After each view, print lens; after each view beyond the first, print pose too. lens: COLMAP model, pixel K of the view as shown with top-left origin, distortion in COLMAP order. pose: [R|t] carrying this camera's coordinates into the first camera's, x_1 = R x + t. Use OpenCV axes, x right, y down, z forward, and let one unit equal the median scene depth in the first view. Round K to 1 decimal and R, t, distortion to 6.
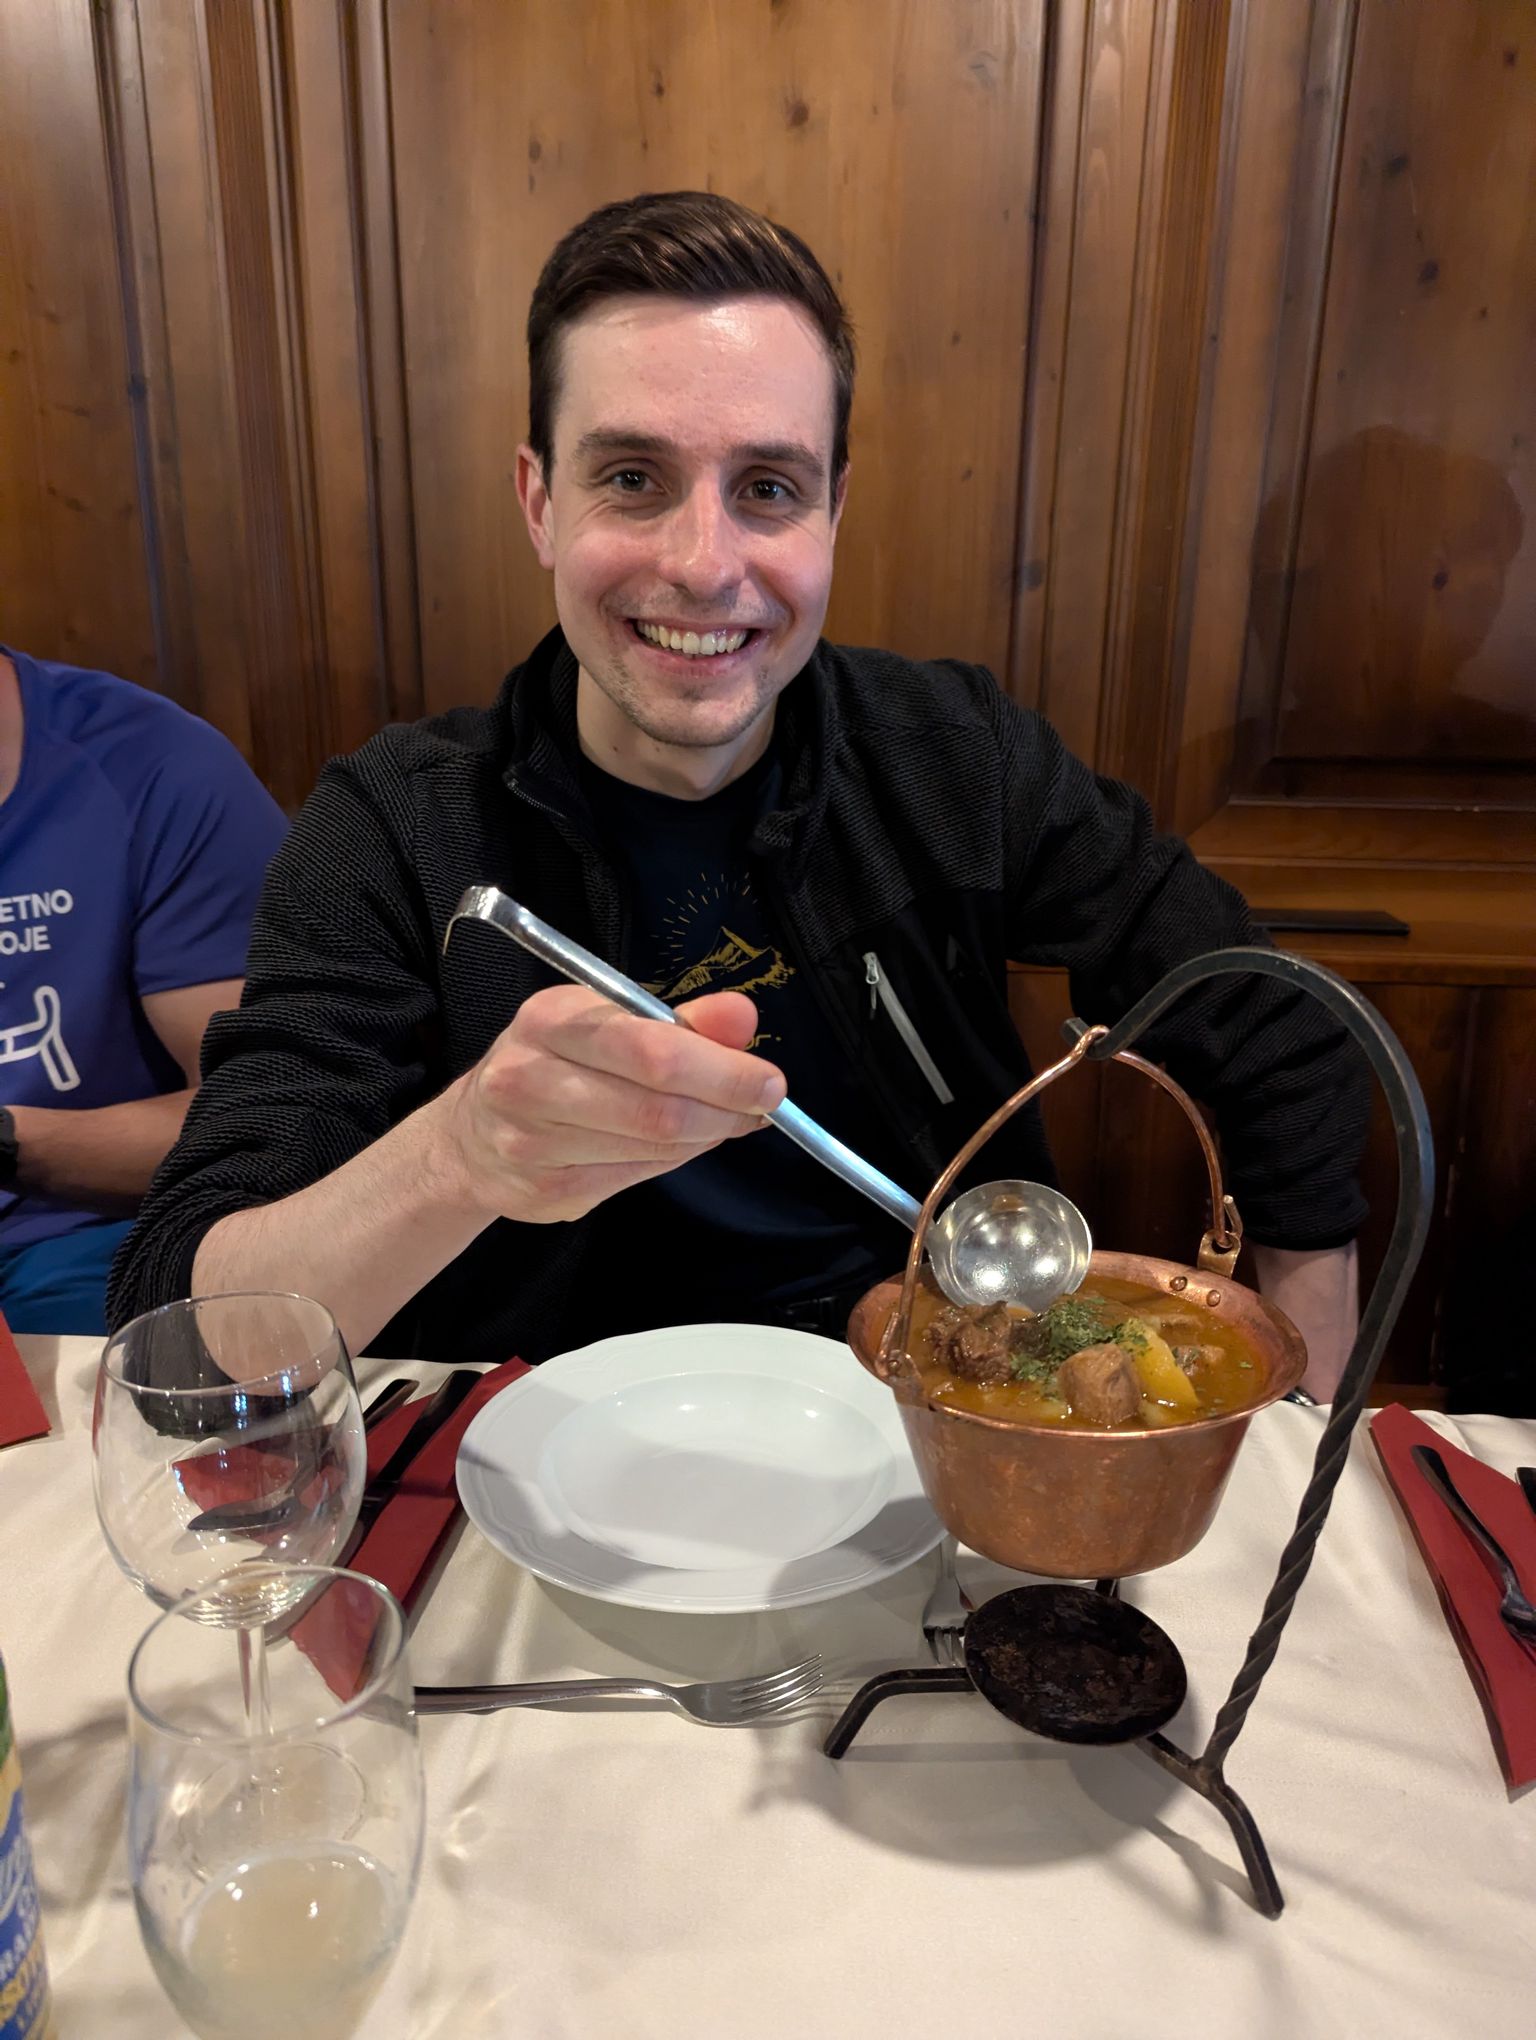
lens RADIAL K [[1437.2, 0, 760.4], [0, 1437.2, 1032.2], [0, 0, 1]] dist [0.015455, -0.006620]
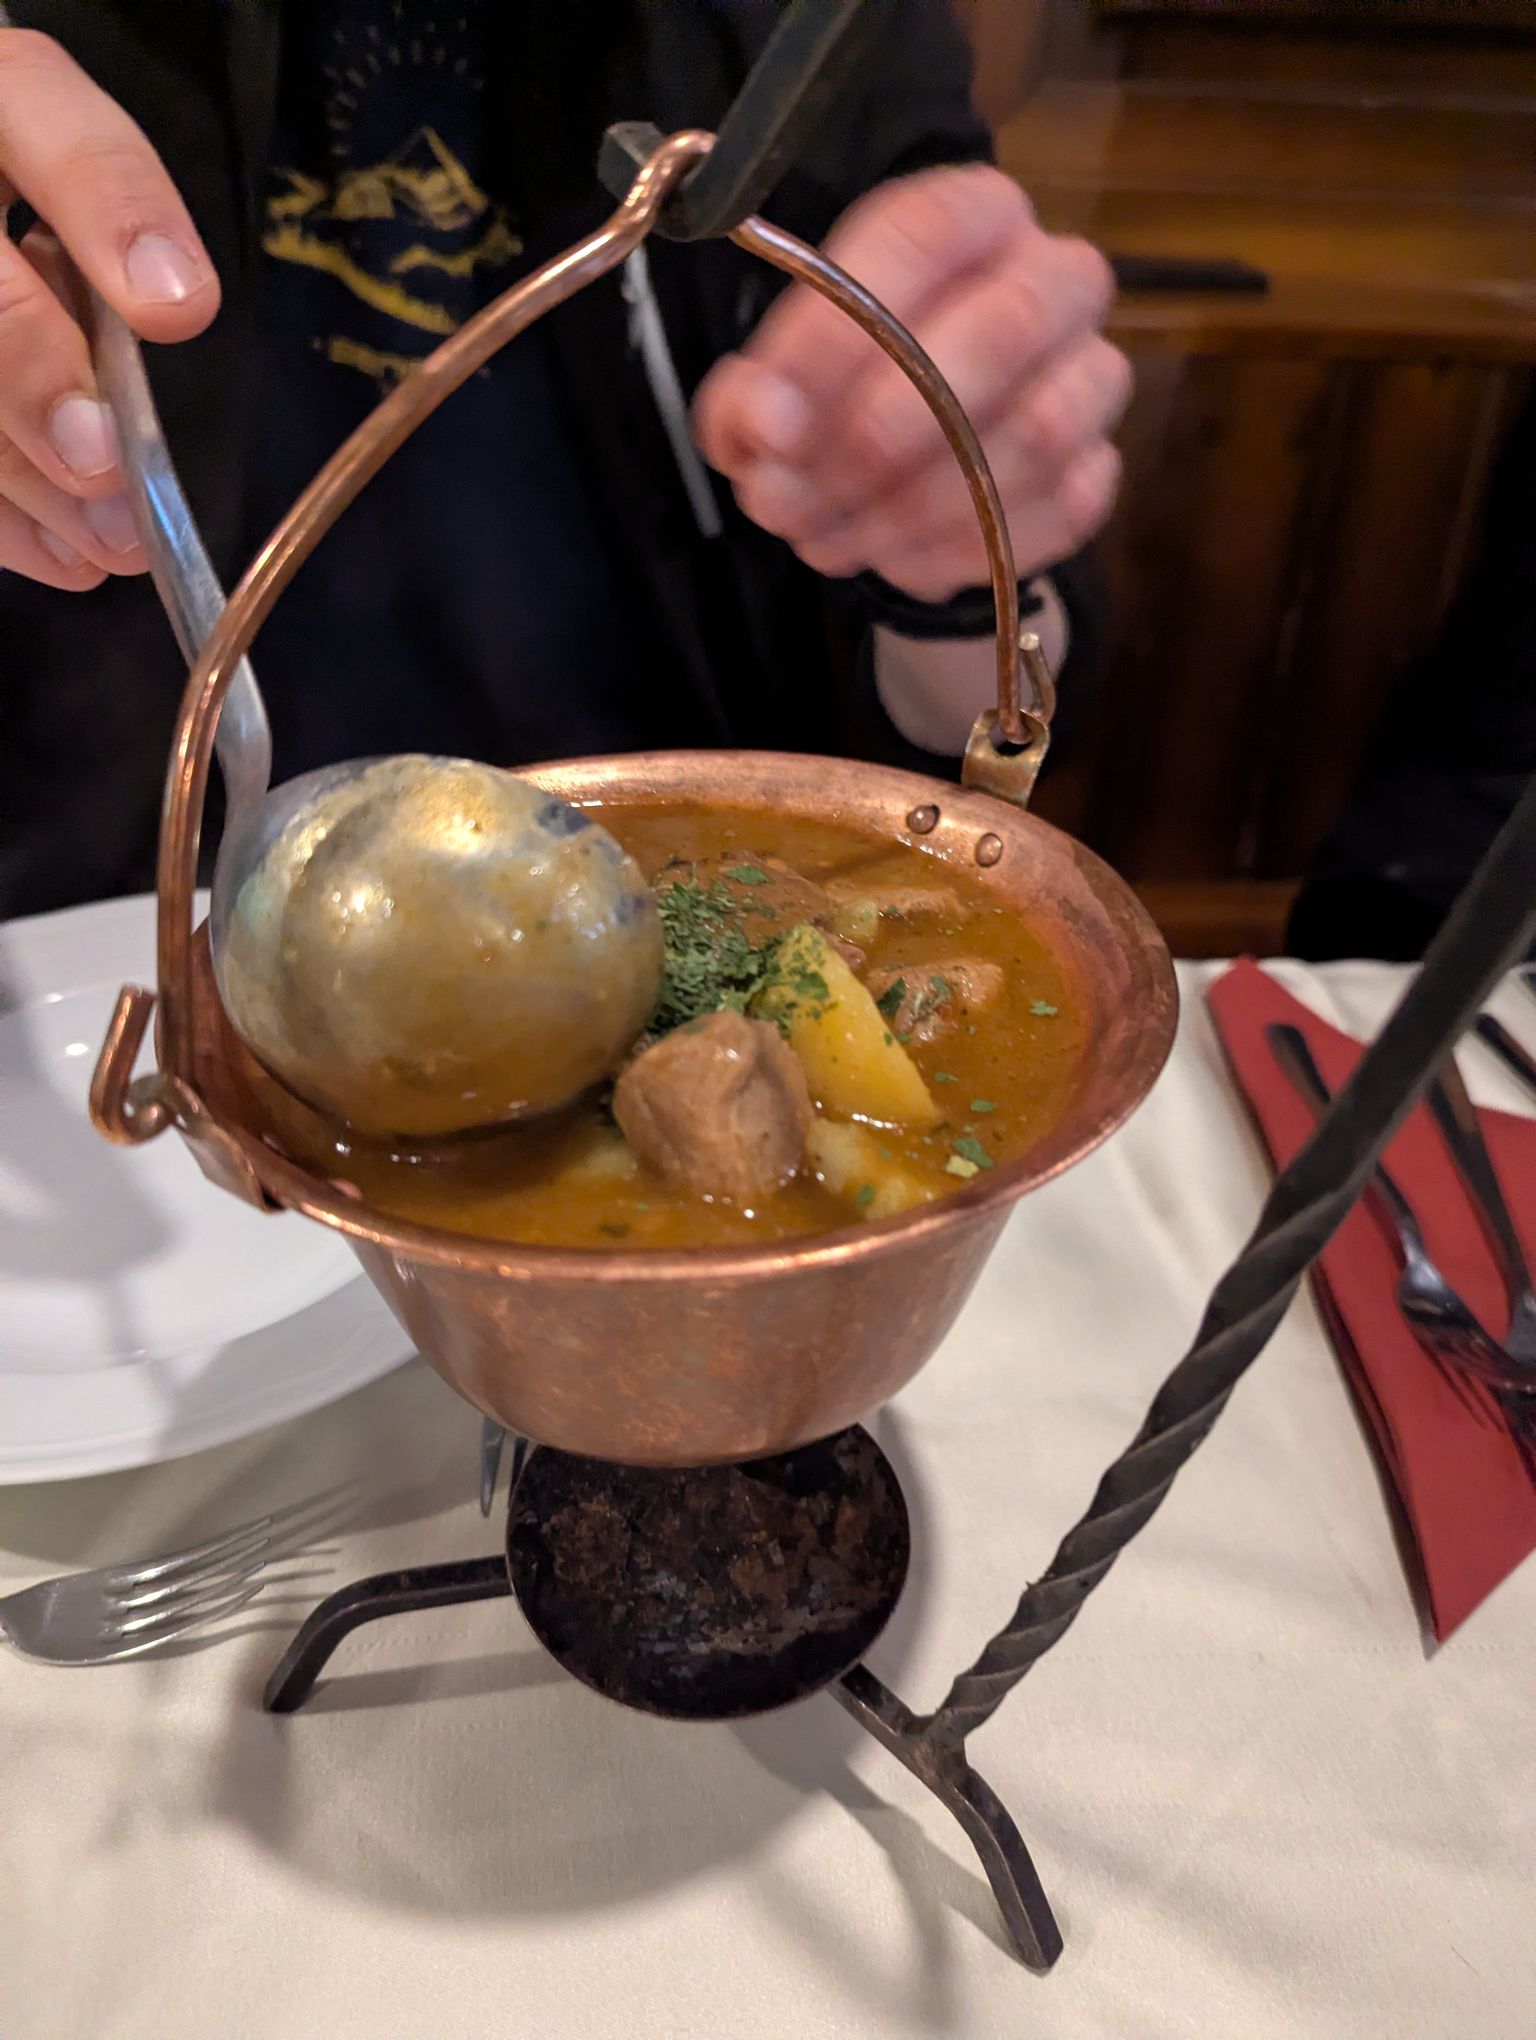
lens RADIAL K [[1437.2, 0, 778.3], [0, 1437.2, 1023.4], [0, 0, 1]] dist [0.015455, -0.006620]
pose [[0.988578, -0.060947, 0.137837, 0.184031], [0.010833, 0.940954, 0.338362, 0.076377], [-0.150320, -0.333004, 0.930866, 0.568282]]
